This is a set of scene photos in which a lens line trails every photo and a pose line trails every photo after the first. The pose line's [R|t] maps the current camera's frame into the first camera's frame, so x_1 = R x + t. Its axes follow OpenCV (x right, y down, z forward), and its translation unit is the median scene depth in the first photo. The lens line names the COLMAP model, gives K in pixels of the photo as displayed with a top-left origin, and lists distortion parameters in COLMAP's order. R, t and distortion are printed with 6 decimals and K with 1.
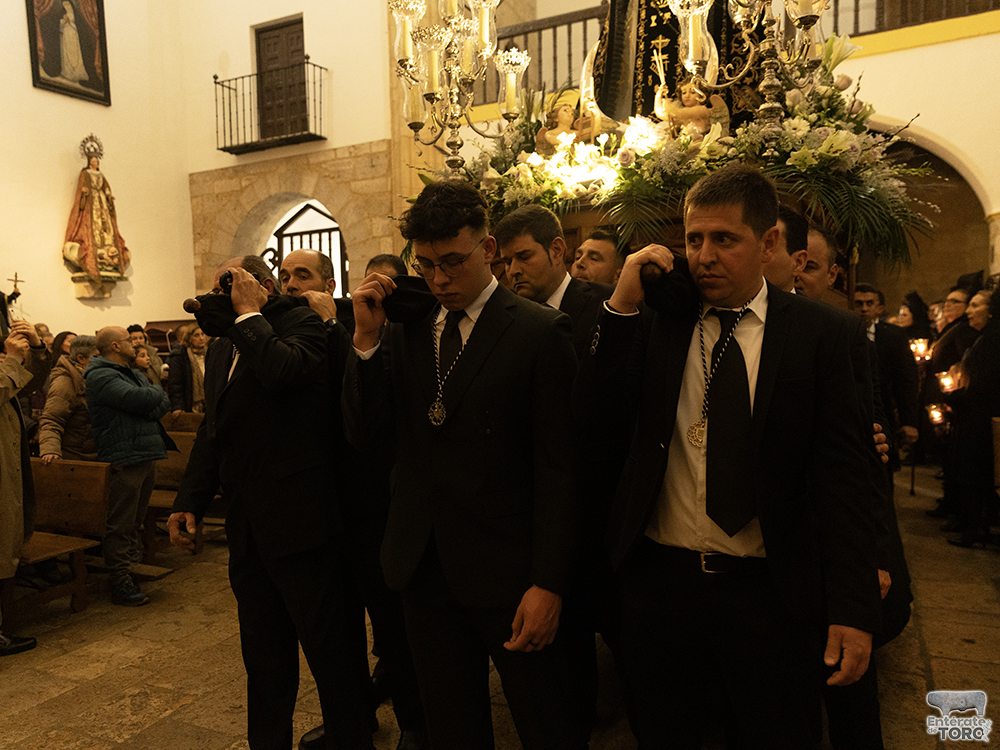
lens RADIAL K [[777.1, 0, 502.0], [0, 777.1, 369.5], [0, 0, 1]] dist [0.022863, -0.006293]
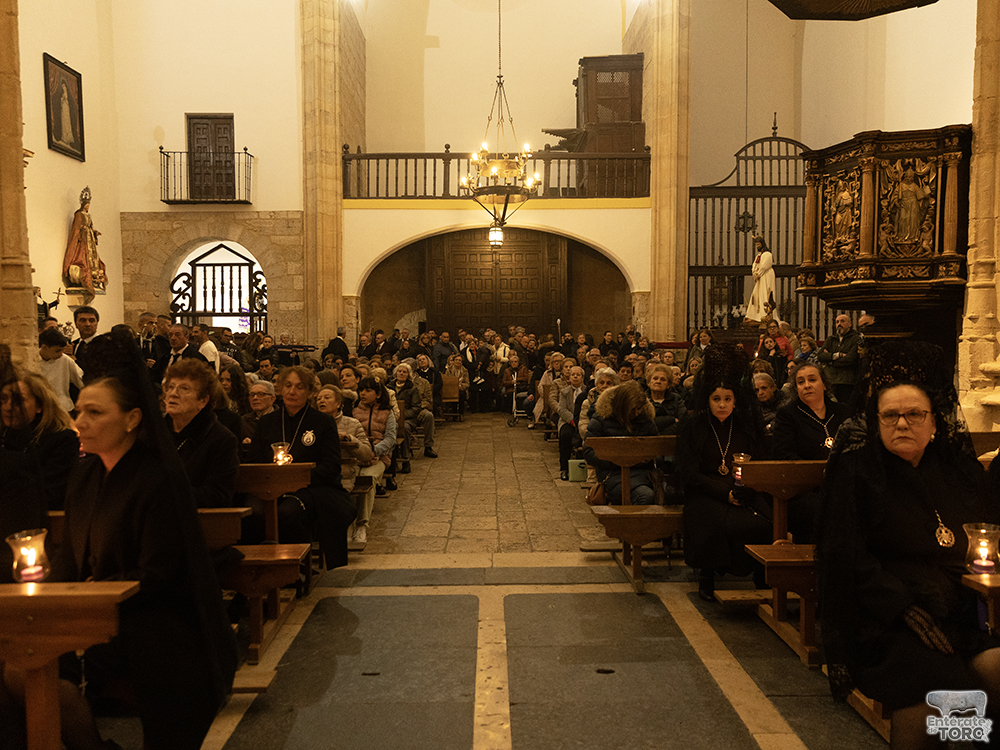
lens RADIAL K [[777.1, 0, 493.8], [0, 777.1, 375.5], [0, 0, 1]] dist [0.022863, -0.006293]
pose [[0.893709, 0.010419, 0.448526, -0.454143], [-0.007954, 0.999941, -0.007381, 0.029438], [-0.448577, 0.003029, 0.893739, -0.481220]]
